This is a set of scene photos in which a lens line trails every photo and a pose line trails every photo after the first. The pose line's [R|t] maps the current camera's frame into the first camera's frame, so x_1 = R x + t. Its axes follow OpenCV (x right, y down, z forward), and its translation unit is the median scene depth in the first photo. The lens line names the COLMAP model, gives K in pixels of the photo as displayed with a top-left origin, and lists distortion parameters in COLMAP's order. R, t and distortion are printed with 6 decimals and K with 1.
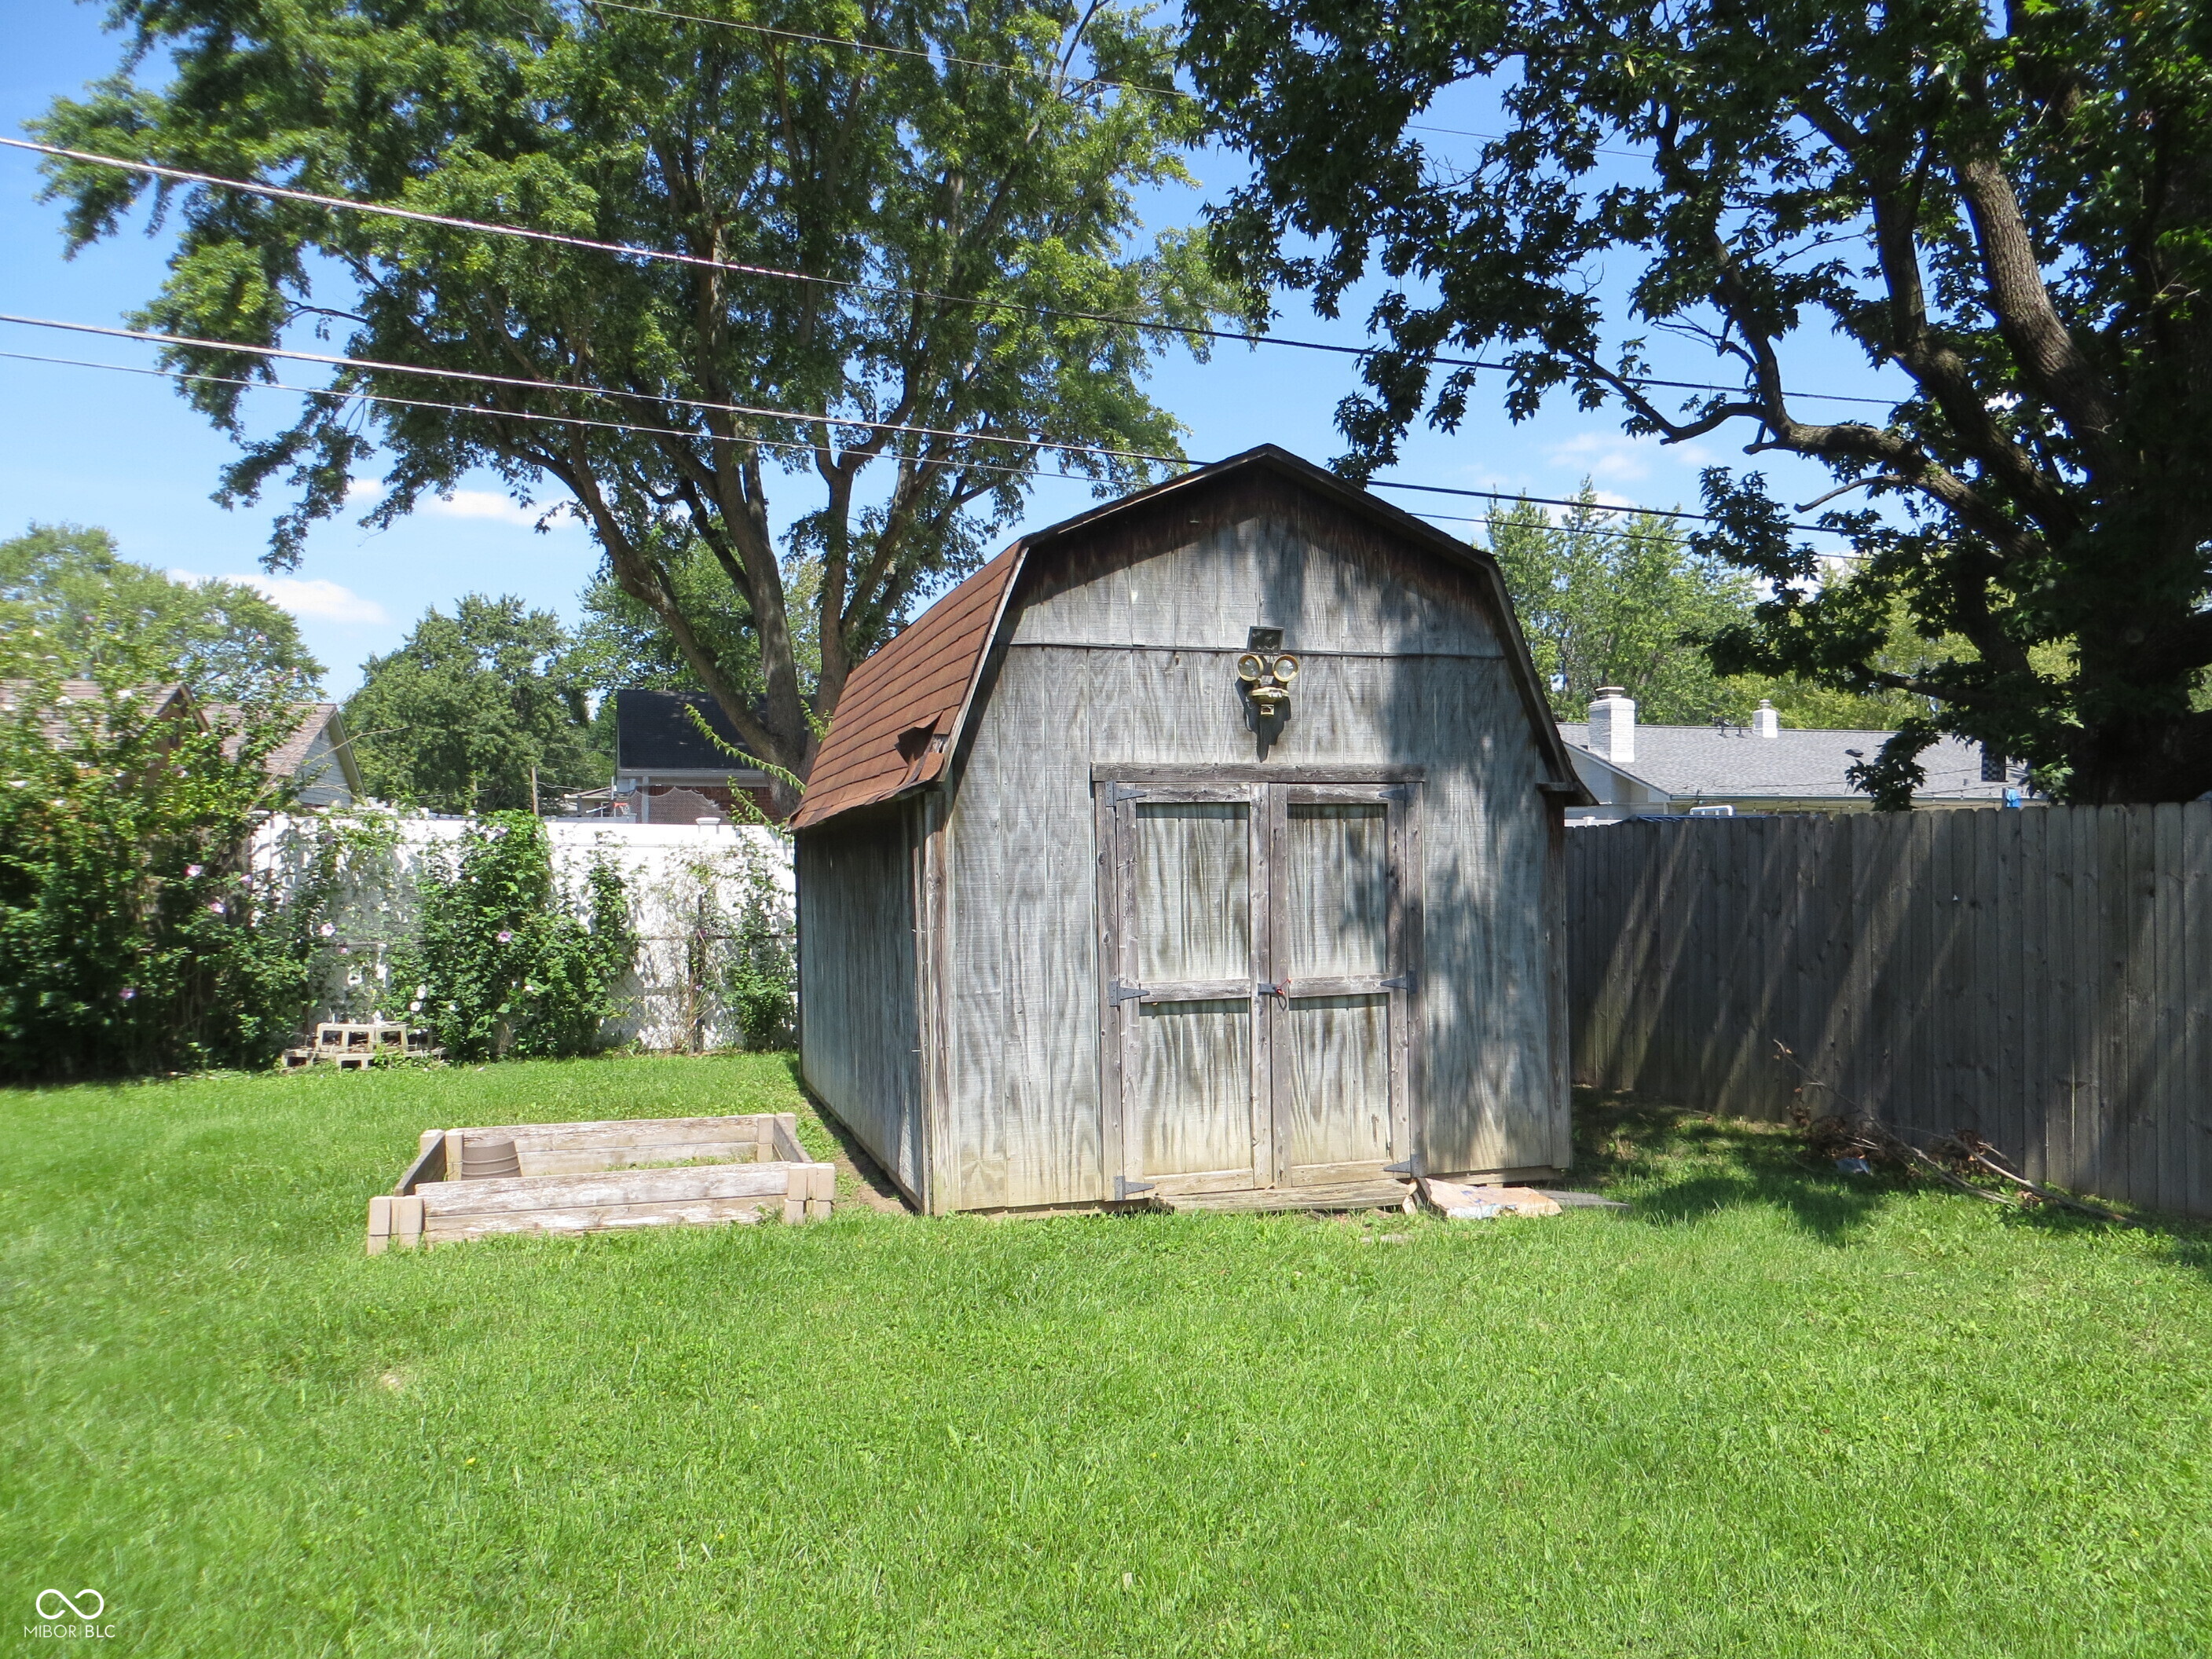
lens RADIAL K [[1658.3, 0, 1110.8], [0, 1658.3, 839.0], [0, 0, 1]] dist [-0.003526, -0.014190]
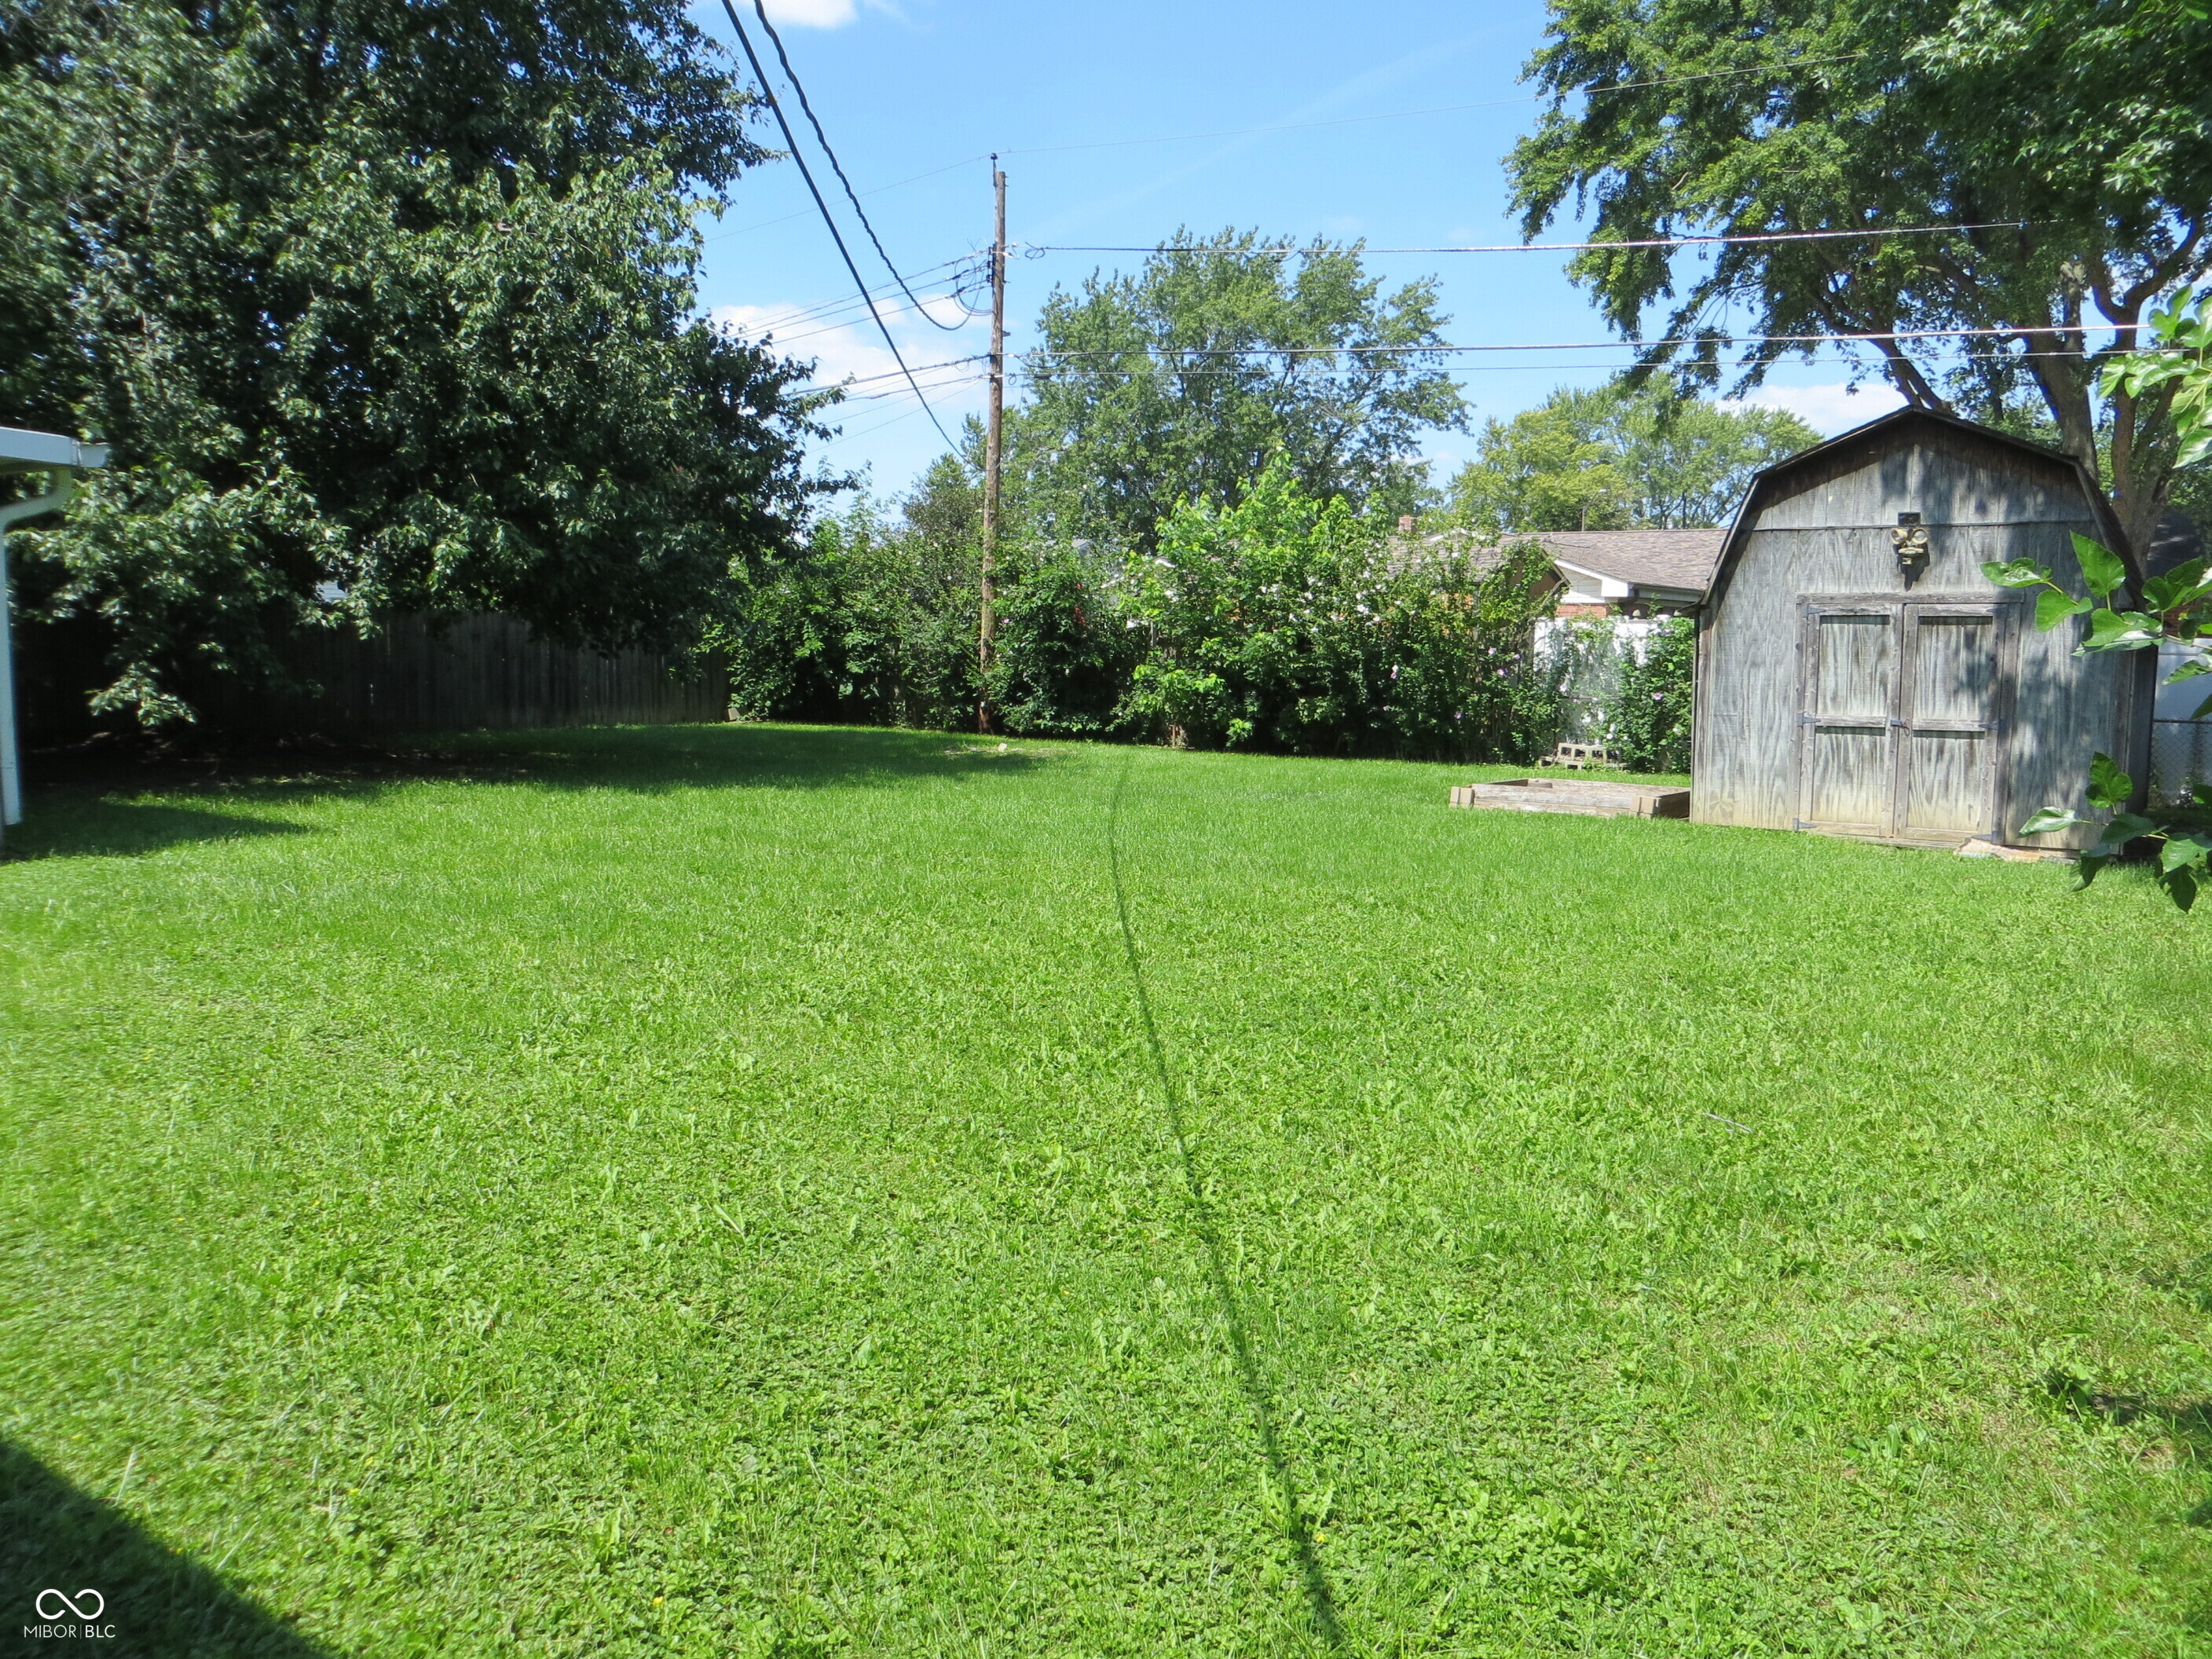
lens RADIAL K [[1658.3, 0, 1104.6], [0, 1658.3, 830.1], [0, 0, 1]] dist [-0.003526, -0.014190]
pose [[0.630048, 0.102780, -0.769725, 0.888245], [-0.016865, 0.992780, 0.118760, 0.008879], [0.776373, -0.061843, 0.627232, -0.716736]]
